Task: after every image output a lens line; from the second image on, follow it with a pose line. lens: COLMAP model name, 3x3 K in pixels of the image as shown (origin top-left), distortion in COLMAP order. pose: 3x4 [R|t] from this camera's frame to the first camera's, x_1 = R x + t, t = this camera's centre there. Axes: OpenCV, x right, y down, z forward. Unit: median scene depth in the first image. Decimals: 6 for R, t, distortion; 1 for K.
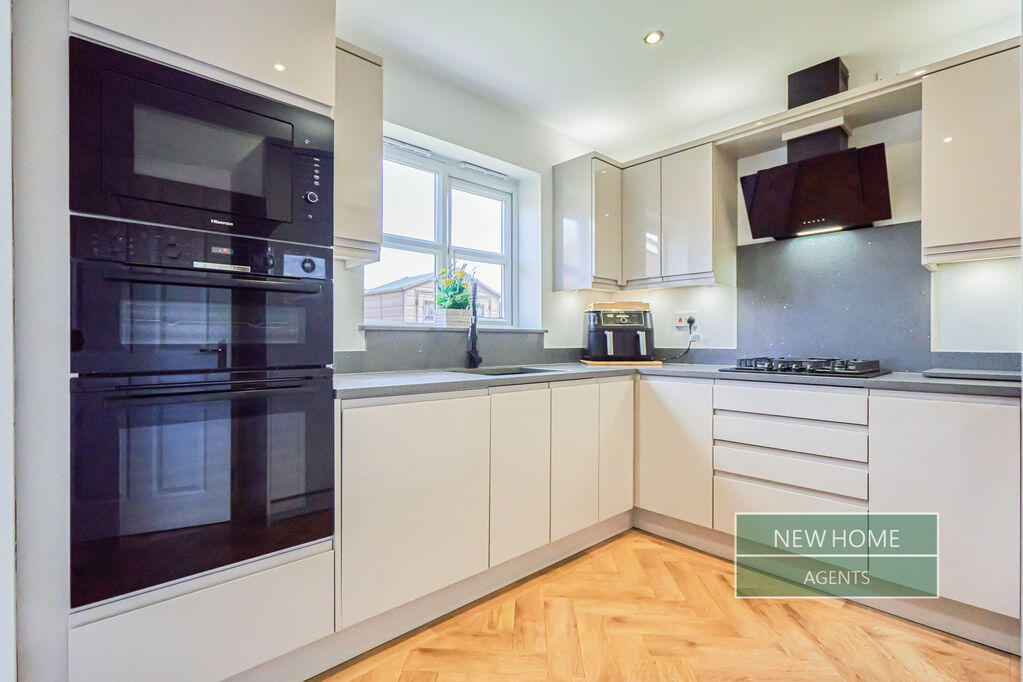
lens RADIAL K [[474.9, 0, 511.5], [0, 474.9, 341.0], [0, 0, 1]] dist [0.001823, 0.000300]
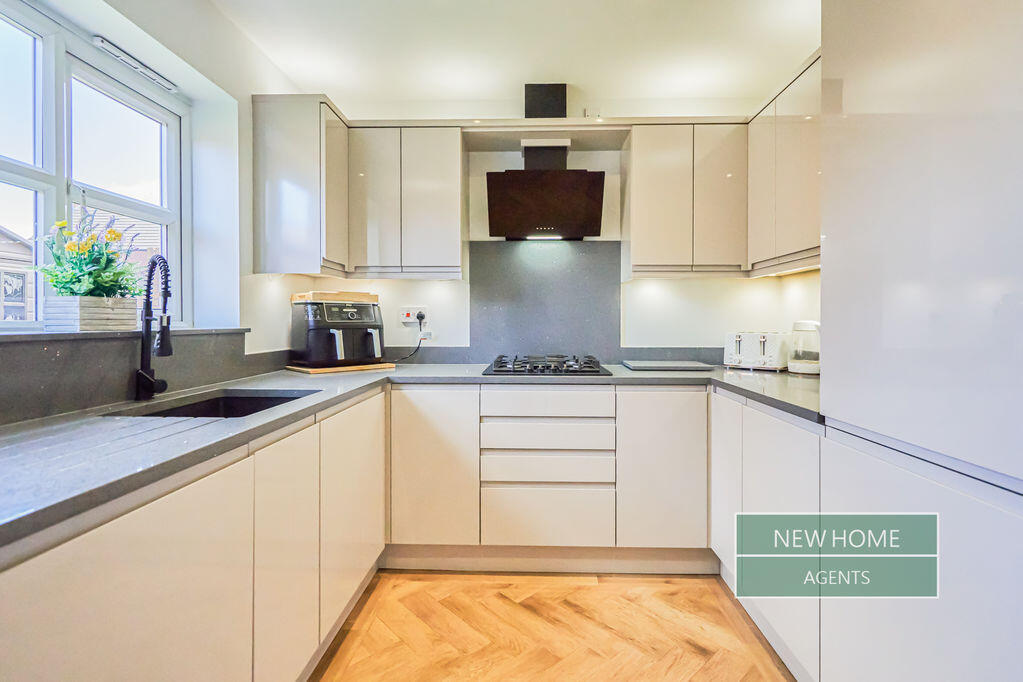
lens RADIAL K [[487.1, 0, 515.3], [0, 487.1, 323.6], [0, 0, 1]] dist [-0.000952, -0.000093]
pose [[0.701092, -0.004780, 0.713055, -0.182526], [0.000164, 0.999979, 0.006542, -0.039441], [-0.713071, -0.004469, 0.701077, 0.249351]]
